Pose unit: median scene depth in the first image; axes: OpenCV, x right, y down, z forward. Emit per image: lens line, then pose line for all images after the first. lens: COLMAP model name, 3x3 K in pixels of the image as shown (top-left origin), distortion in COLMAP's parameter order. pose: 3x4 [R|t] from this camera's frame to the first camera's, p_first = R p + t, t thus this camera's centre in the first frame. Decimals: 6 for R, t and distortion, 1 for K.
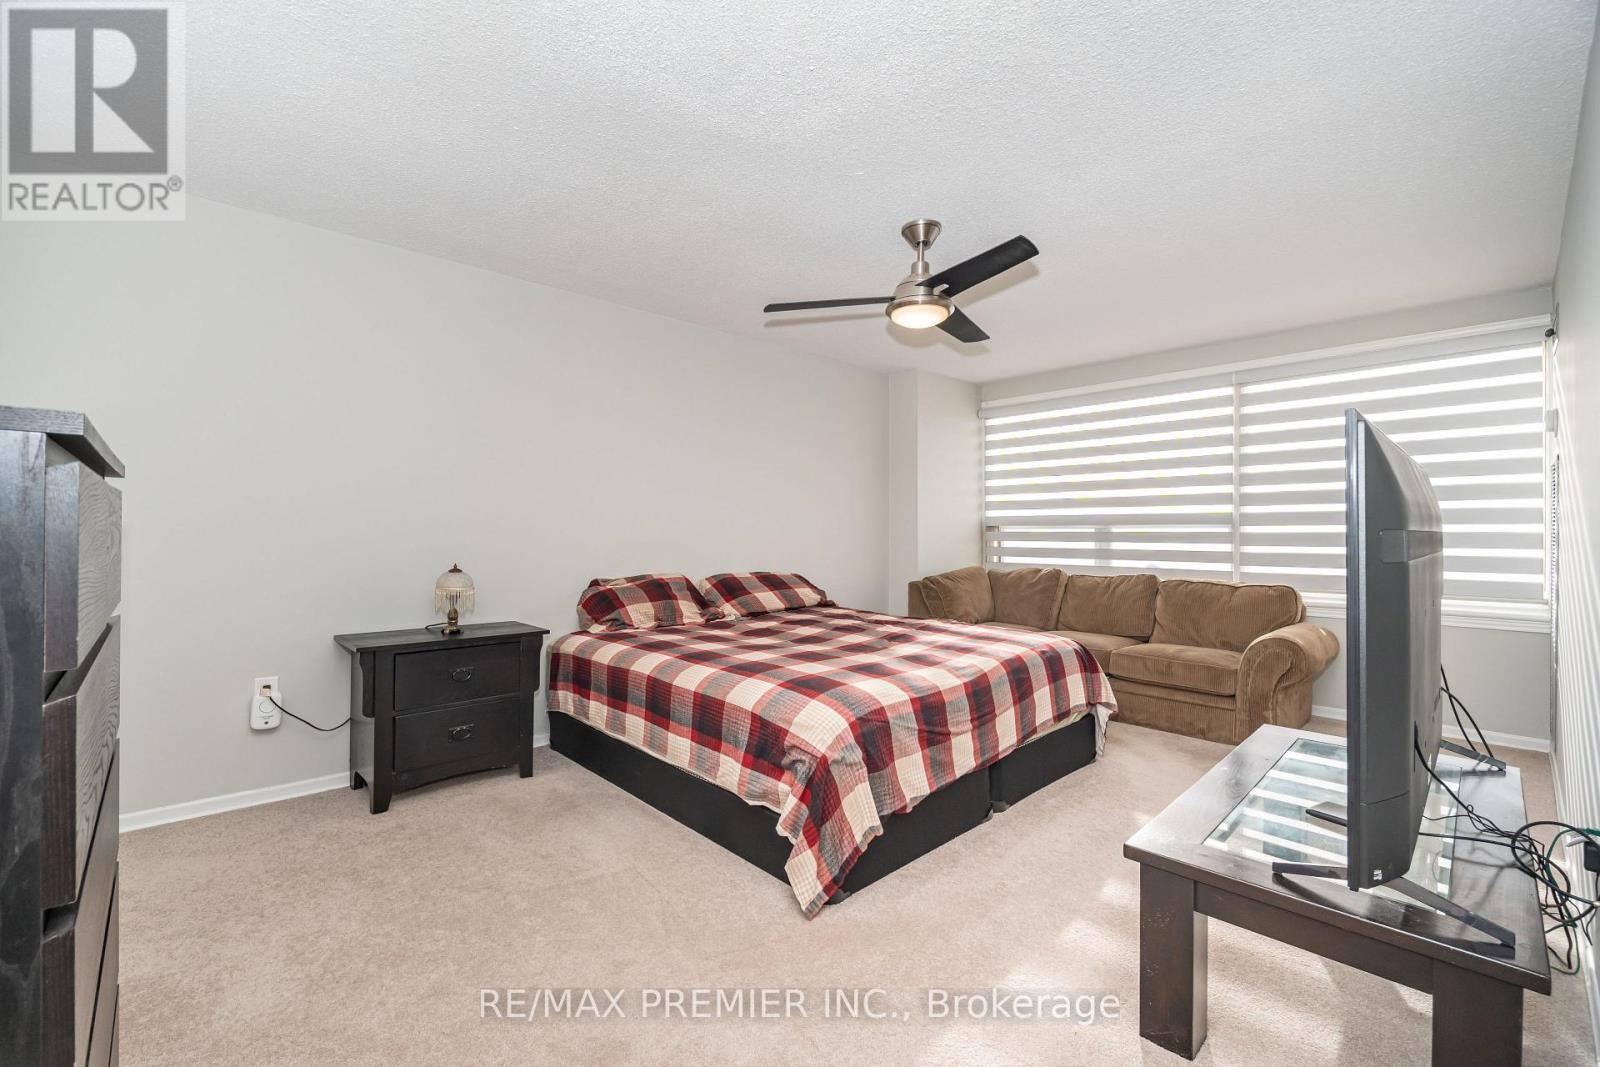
lens RADIAL K [[669.4, 0, 786.1], [0, 669.4, 533.2], [0, 0, 1]] dist [0.000274, 0.000013]
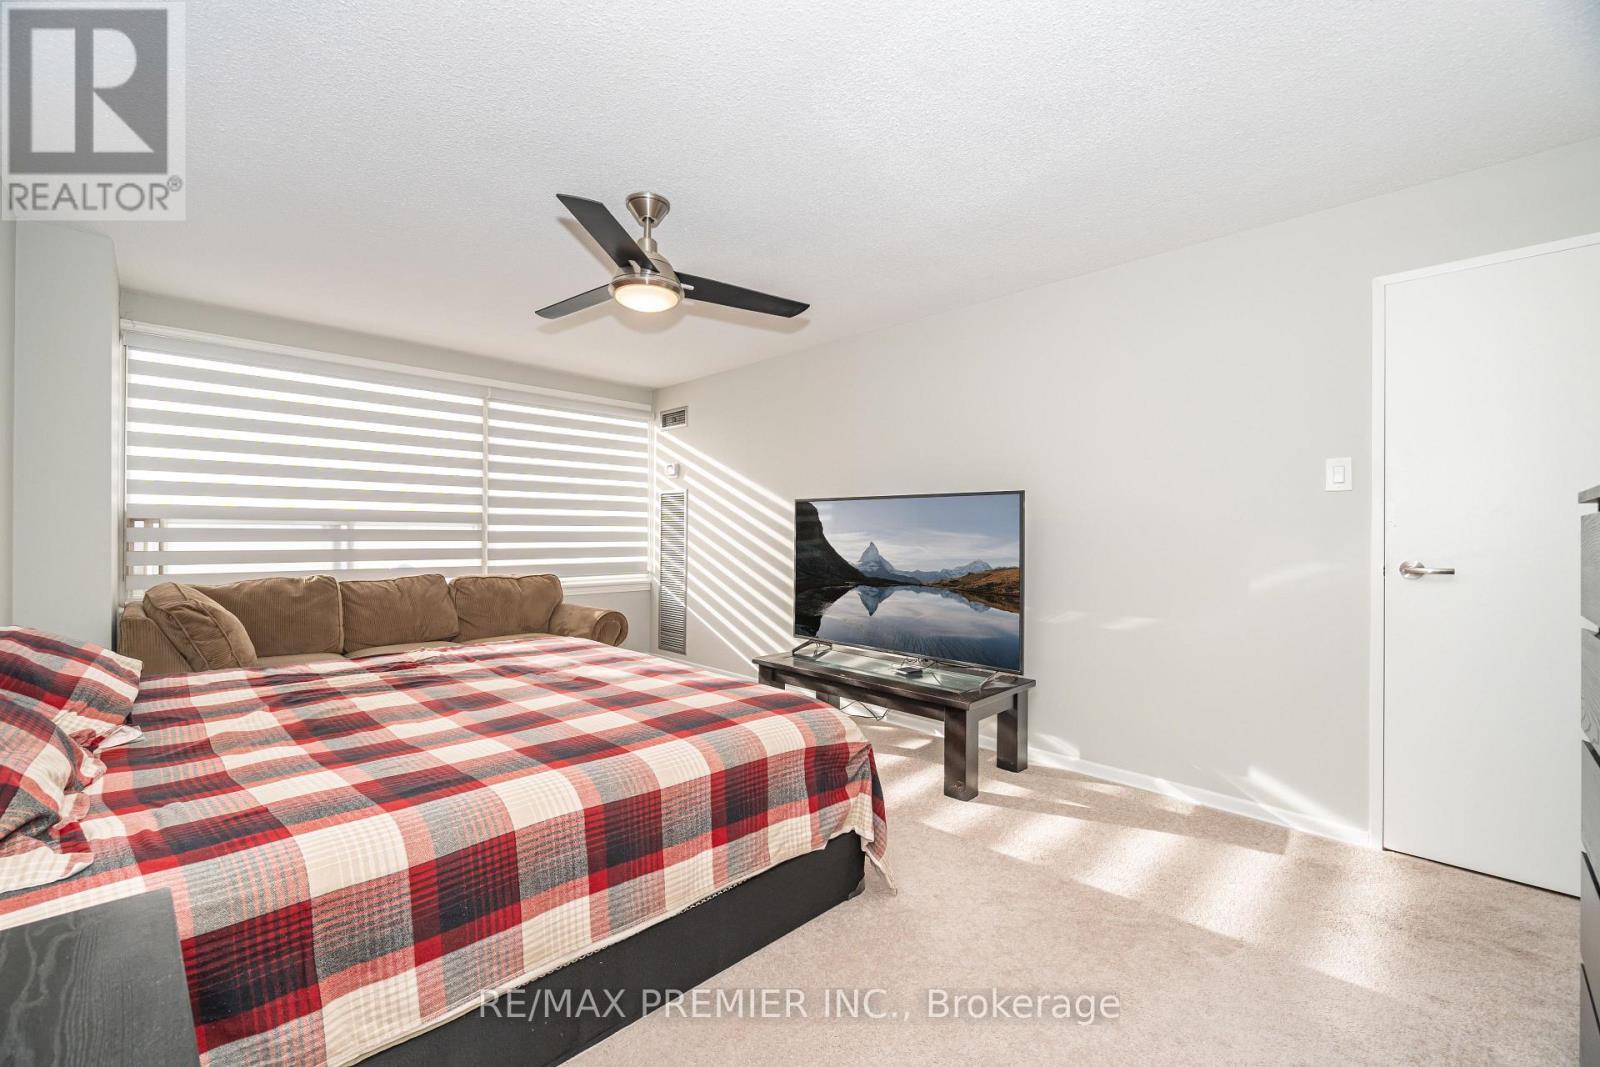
lens RADIAL K [[669.4, 0, 786.1], [0, 669.4, 533.2], [0, 0, 1]] dist [0.000274, 0.000013]
pose [[-0.025715, -0.005005, 0.999657, -0.589135], [-0.008167, 0.999955, 0.004797, -0.008470], [-0.999636, -0.008041, -0.025754, 0.681879]]
